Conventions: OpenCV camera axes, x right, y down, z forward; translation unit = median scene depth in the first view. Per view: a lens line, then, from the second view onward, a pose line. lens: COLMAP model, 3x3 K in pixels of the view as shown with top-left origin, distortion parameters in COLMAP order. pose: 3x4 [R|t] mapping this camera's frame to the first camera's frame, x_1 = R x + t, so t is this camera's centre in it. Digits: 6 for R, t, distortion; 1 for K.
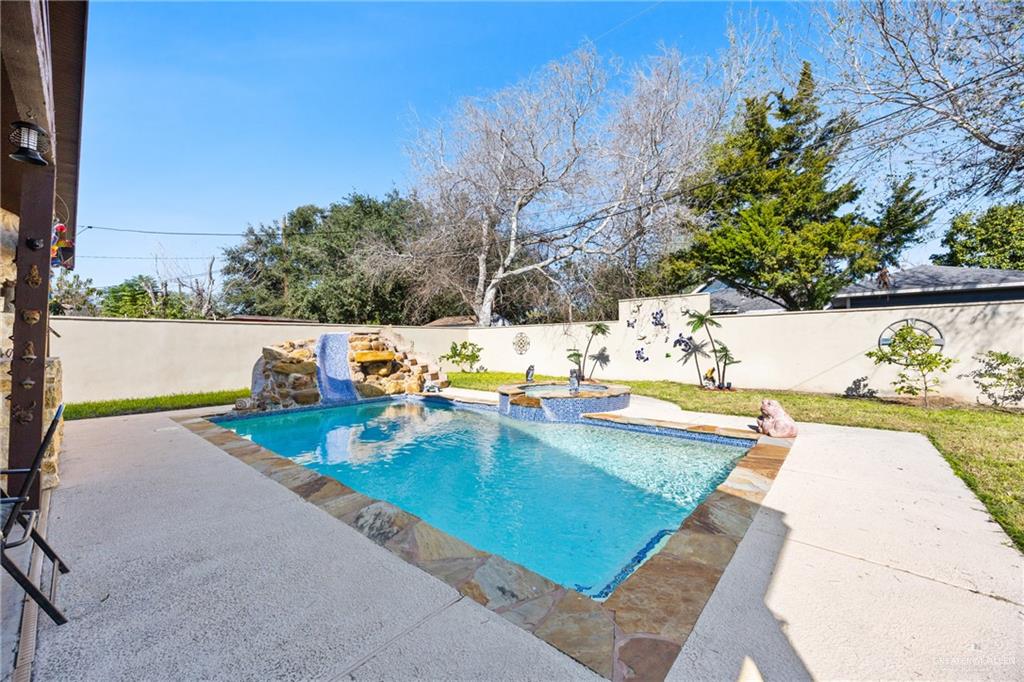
lens RADIAL K [[400.1, 0, 506.2], [0, 400.1, 336.4], [0, 0, 1]] dist [-0.002057, -0.000147]
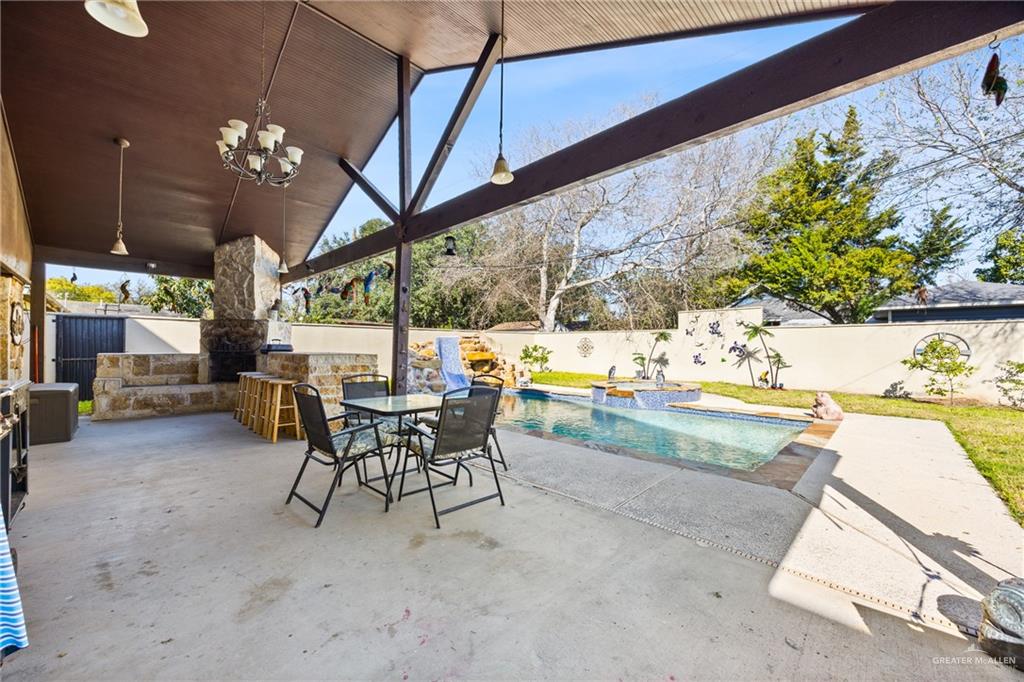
lens RADIAL K [[400.1, 0, 506.2], [0, 400.1, 336.4], [0, 0, 1]] dist [-0.002057, -0.000147]
pose [[0.997934, 0.015085, -0.062450, -0.167427], [-0.015539, 0.999856, -0.006786, -0.003751], [0.062339, 0.007742, 0.998025, -0.214434]]
